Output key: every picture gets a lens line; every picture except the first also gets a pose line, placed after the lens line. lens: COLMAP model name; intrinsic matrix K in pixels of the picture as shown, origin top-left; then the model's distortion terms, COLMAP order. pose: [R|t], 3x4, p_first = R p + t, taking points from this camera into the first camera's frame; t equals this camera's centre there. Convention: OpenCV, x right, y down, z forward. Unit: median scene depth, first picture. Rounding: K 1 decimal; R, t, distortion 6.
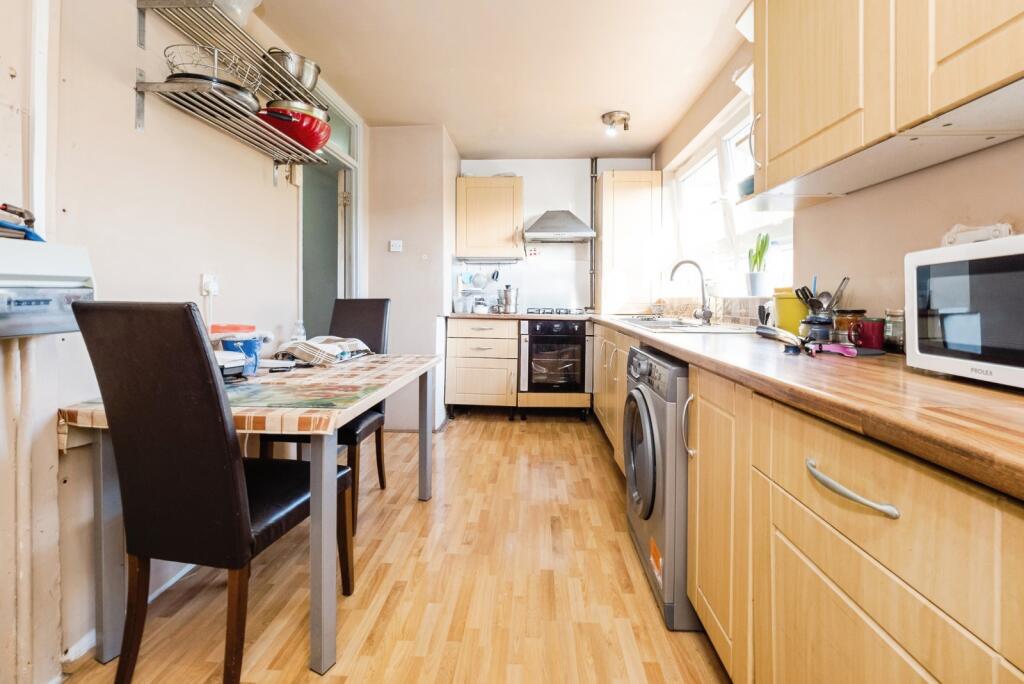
lens RADIAL K [[429.0, 0, 507.4], [0, 429.0, 302.3], [0, 0, 1]] dist [-0.009486, 0.000003]
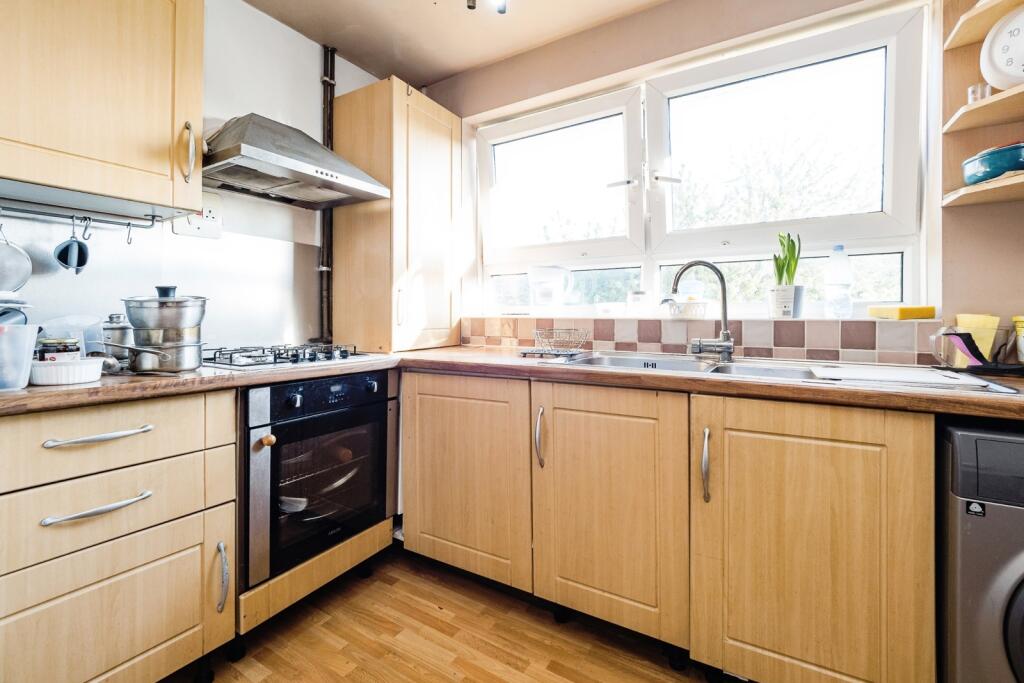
lens RADIAL K [[442.5, 0, 513.4], [0, 442.5, 315.7], [0, 0, 1]] dist [-0.011019, -0.000526]
pose [[0.457229, -0.007839, 0.889315, -0.189277], [0.012372, 0.999920, 0.002454, -0.016079], [-0.889263, 0.009881, 0.457289, 0.633792]]
